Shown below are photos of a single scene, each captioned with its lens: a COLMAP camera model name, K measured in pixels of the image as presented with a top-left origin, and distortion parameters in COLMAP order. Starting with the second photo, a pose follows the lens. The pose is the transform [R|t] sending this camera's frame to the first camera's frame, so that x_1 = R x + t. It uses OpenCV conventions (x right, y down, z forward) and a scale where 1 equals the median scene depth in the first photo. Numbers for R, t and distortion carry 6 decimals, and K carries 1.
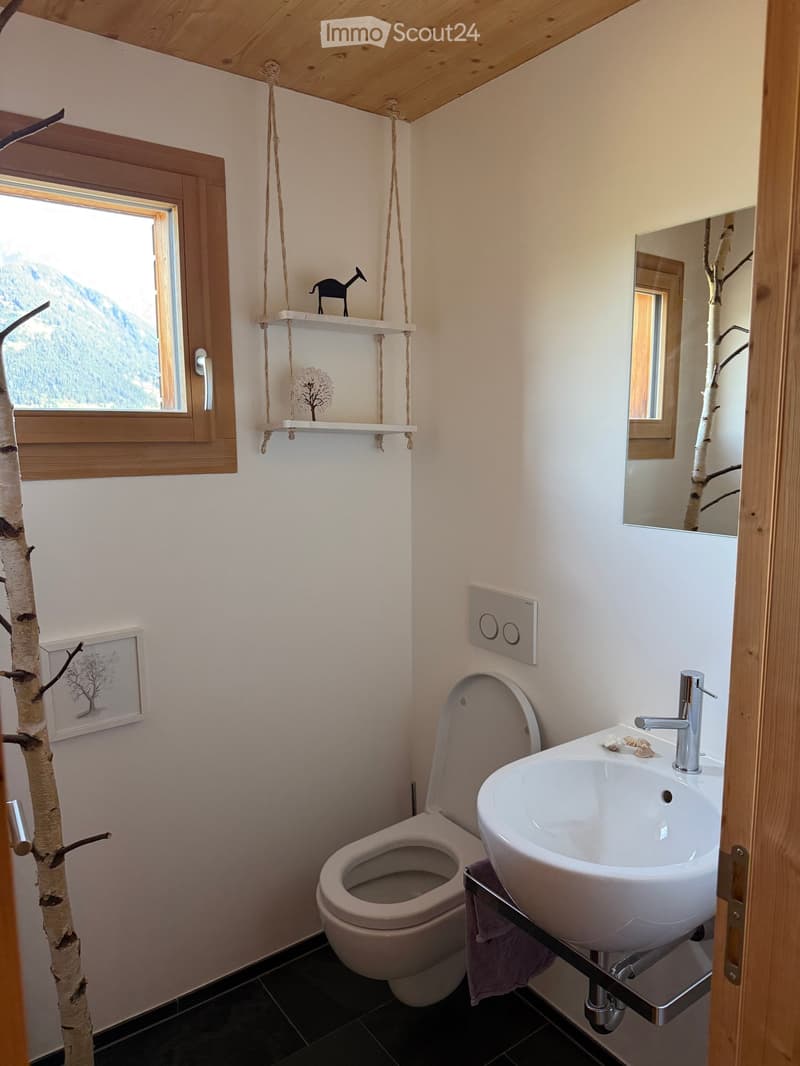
lens RADIAL K [[752.3, 0, 403.1], [0, 752.3, 537.8], [0, 0, 1]] dist [0.001580, -0.001081]
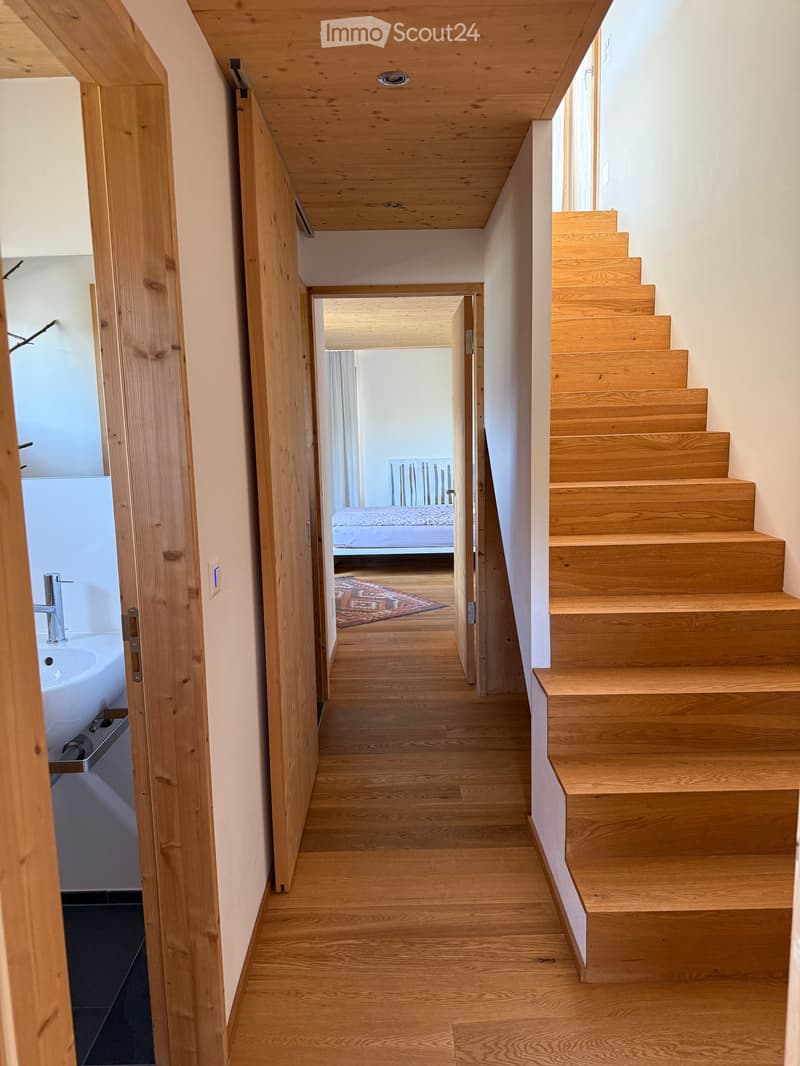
lens RADIAL K [[752.3, 0, 400.0], [0, 752.3, 532.8], [0, 0, 1]] dist [0.001580, -0.001081]
pose [[0.578859, -0.120147, 0.806527, -0.676391], [0.133295, 0.989723, 0.051769, 0.204653], [-0.804459, 0.077539, 0.588926, -0.696650]]
